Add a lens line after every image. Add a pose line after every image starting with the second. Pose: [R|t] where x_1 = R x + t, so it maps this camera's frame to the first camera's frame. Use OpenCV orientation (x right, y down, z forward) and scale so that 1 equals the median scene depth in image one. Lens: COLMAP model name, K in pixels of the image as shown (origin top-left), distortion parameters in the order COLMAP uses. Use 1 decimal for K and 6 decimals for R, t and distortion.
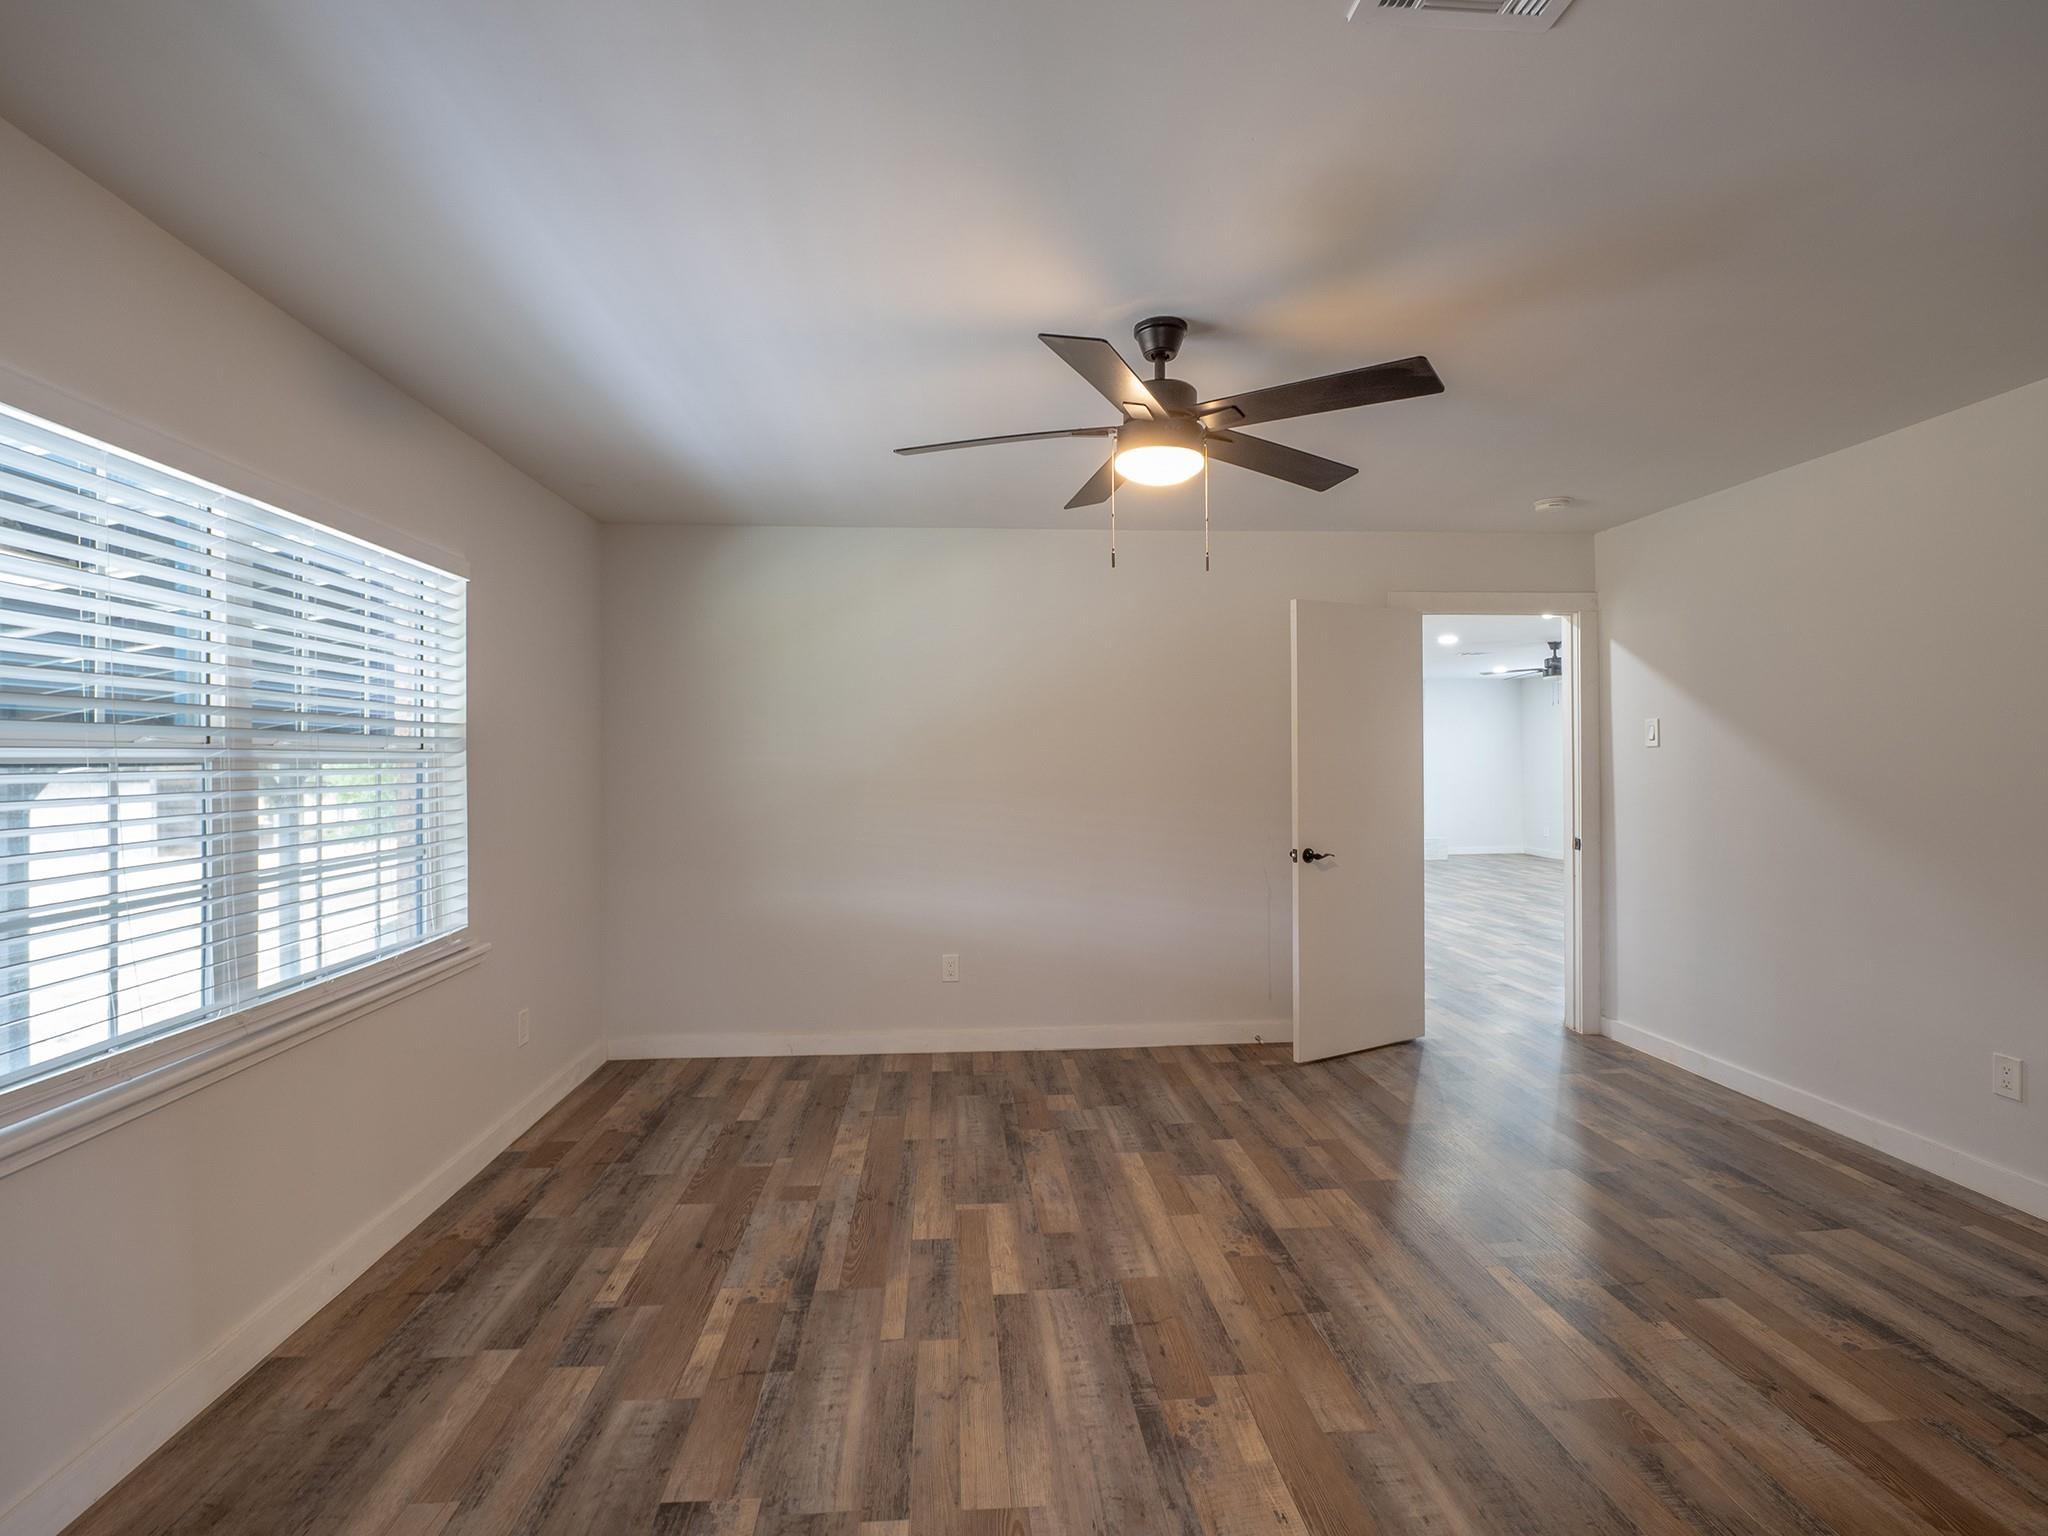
lens RADIAL K [[975.8, 0, 1014.5], [0, 975.8, 758.5], [0, 0, 1]] dist [-0.005783, -0.004509]
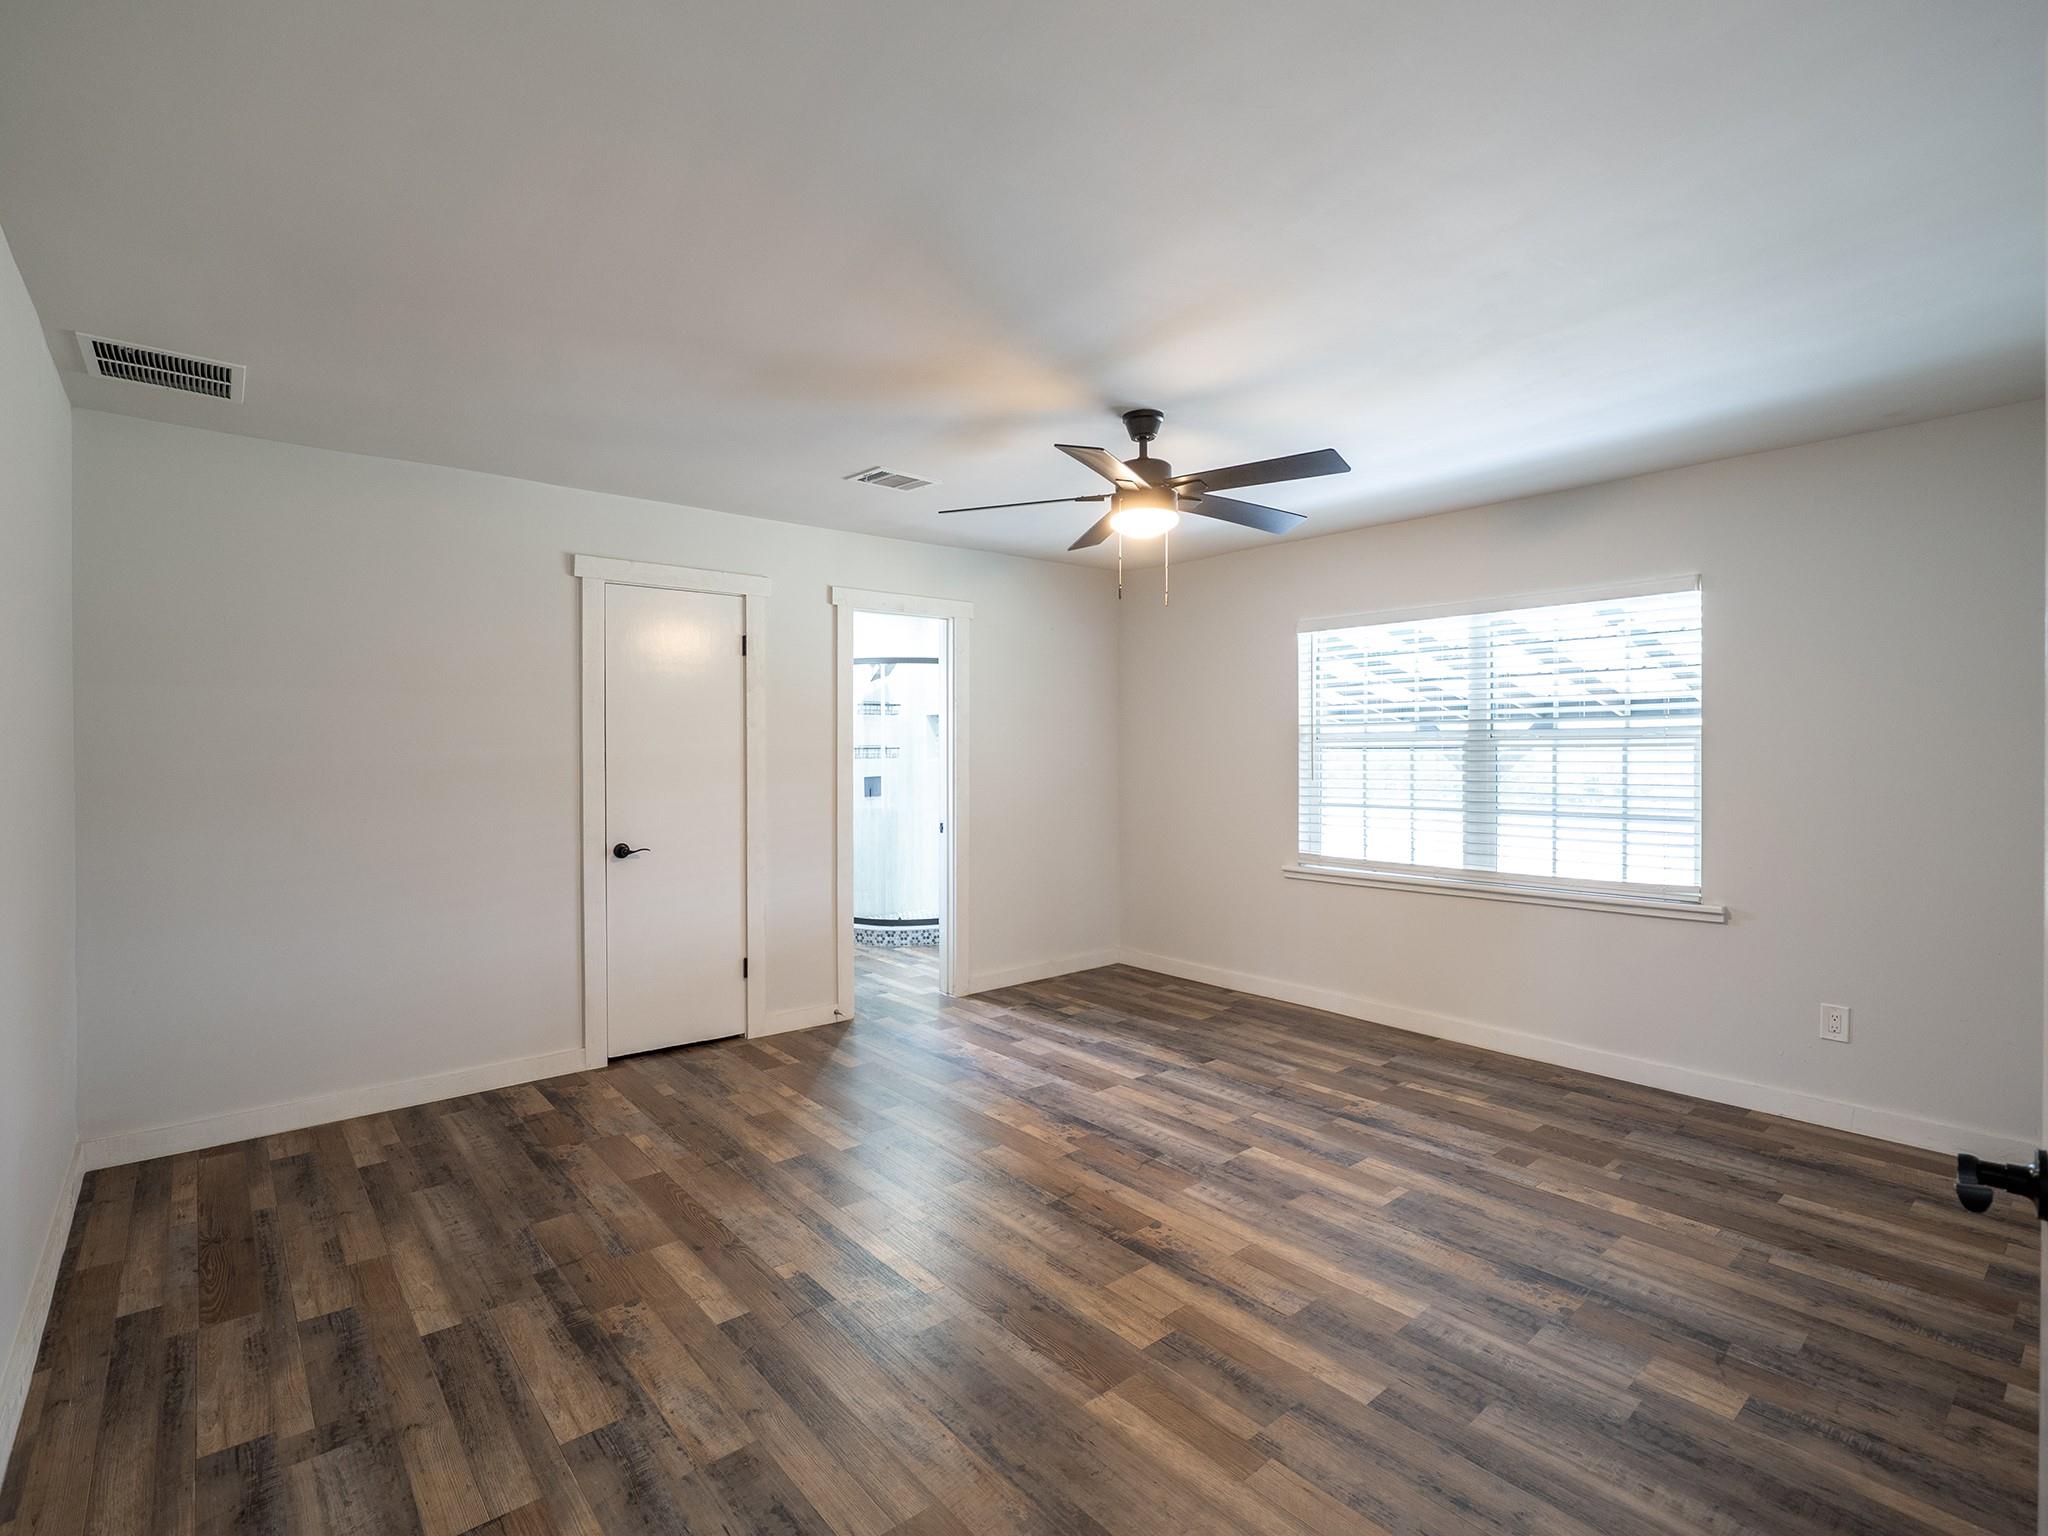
lens RADIAL K [[975.8, 0, 1014.5], [0, 975.8, 758.5], [0, 0, 1]] dist [-0.005783, -0.004509]
pose [[-0.809219, 0.013187, -0.587360, 1.019228], [0.009277, 0.999910, 0.009668, 0.000207], [0.587434, 0.002375, -0.809268, 1.879962]]
